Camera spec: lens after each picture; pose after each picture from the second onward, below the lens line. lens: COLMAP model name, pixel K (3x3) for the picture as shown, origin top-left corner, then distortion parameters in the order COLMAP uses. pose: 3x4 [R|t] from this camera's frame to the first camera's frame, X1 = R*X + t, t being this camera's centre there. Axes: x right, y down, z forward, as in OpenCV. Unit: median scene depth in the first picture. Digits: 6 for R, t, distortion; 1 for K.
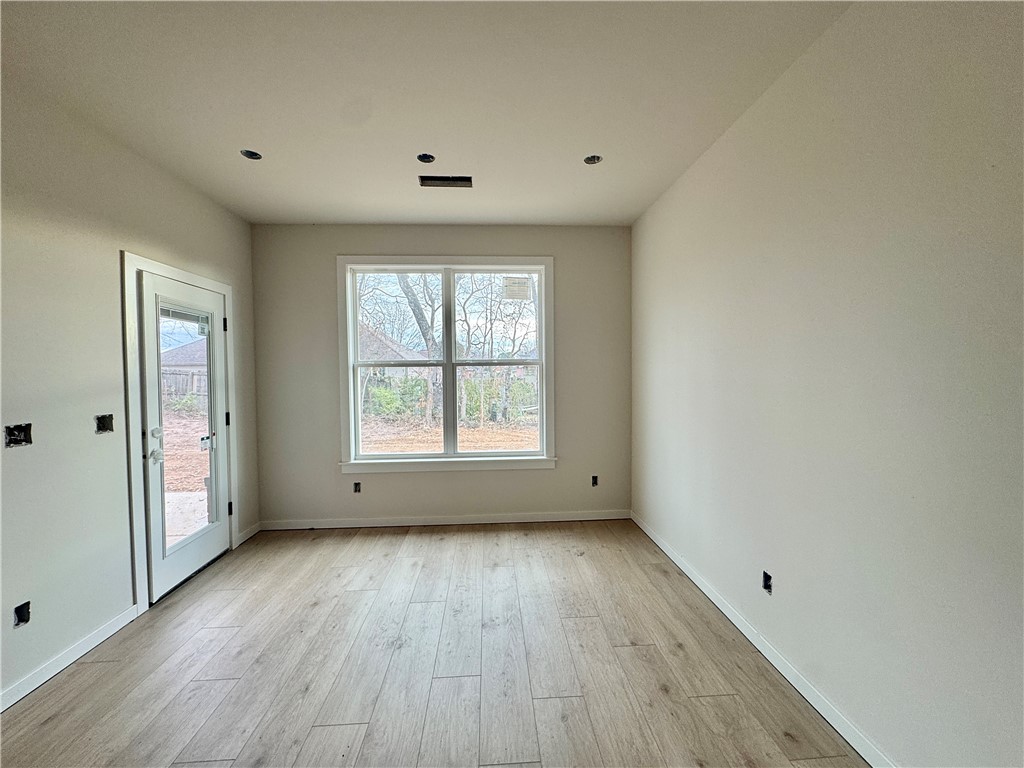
lens RADIAL K [[407.6, 0, 514.4], [0, 407.6, 388.1], [0, 0, 1]] dist [-0.004140, 0.000051]
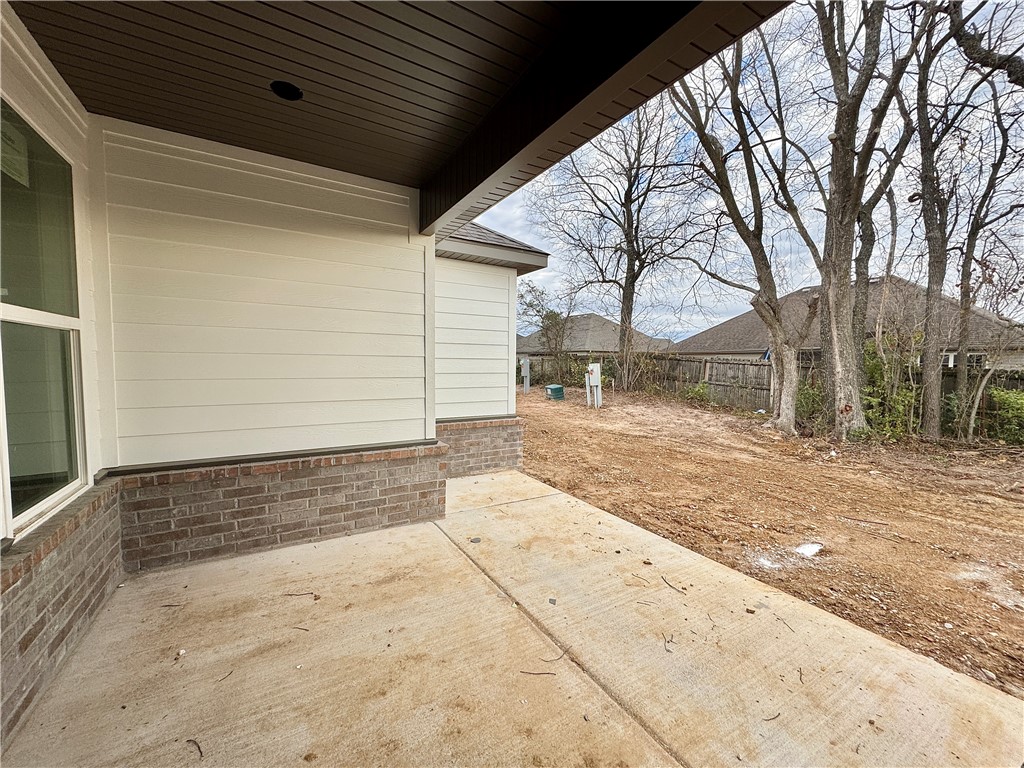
lens RADIAL K [[407.6, 0, 511.3], [0, 407.6, 386.6], [0, 0, 1]] dist [-0.004140, 0.000051]
pose [[0.454300, 0.064196, -0.888532, -0.188613], [-0.040663, 0.997855, 0.051304, -0.008716], [0.889920, 0.012823, 0.455936, 0.204842]]
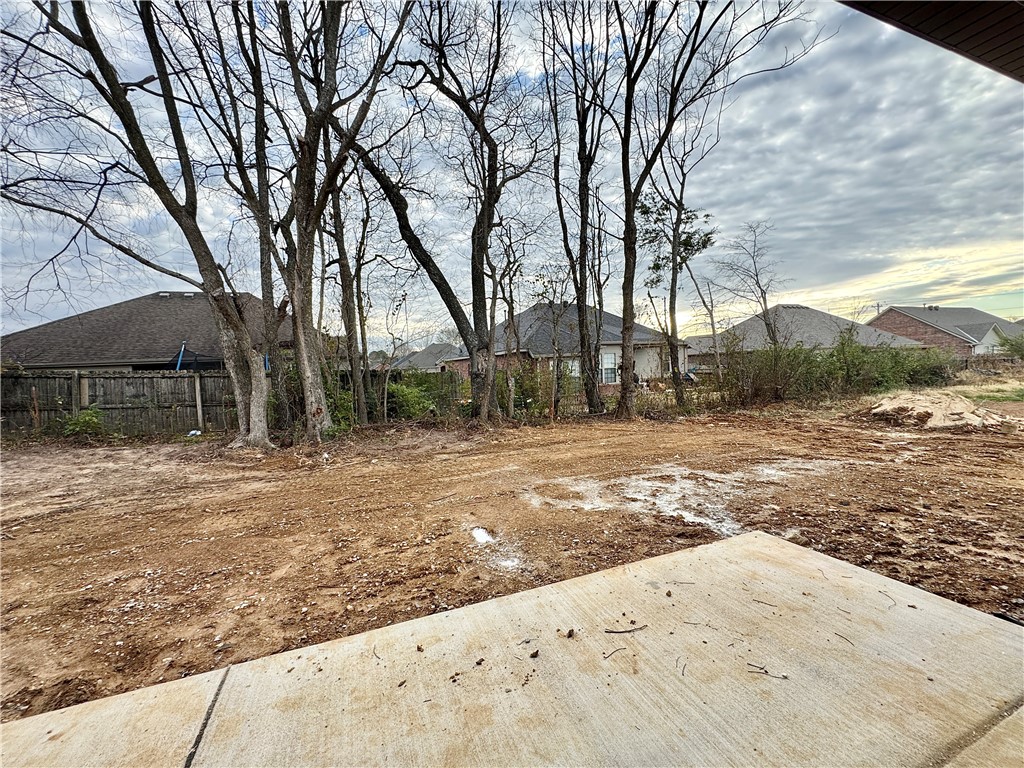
lens RADIAL K [[407.6, 0, 509.0], [0, 407.6, 385.5], [0, 0, 1]] dist [-0.004140, 0.000051]
pose [[0.951430, -0.048542, 0.304013, -0.451867], [0.045813, 0.998820, 0.016107, -0.000524], [-0.304436, -0.001397, 0.952532, 0.239139]]
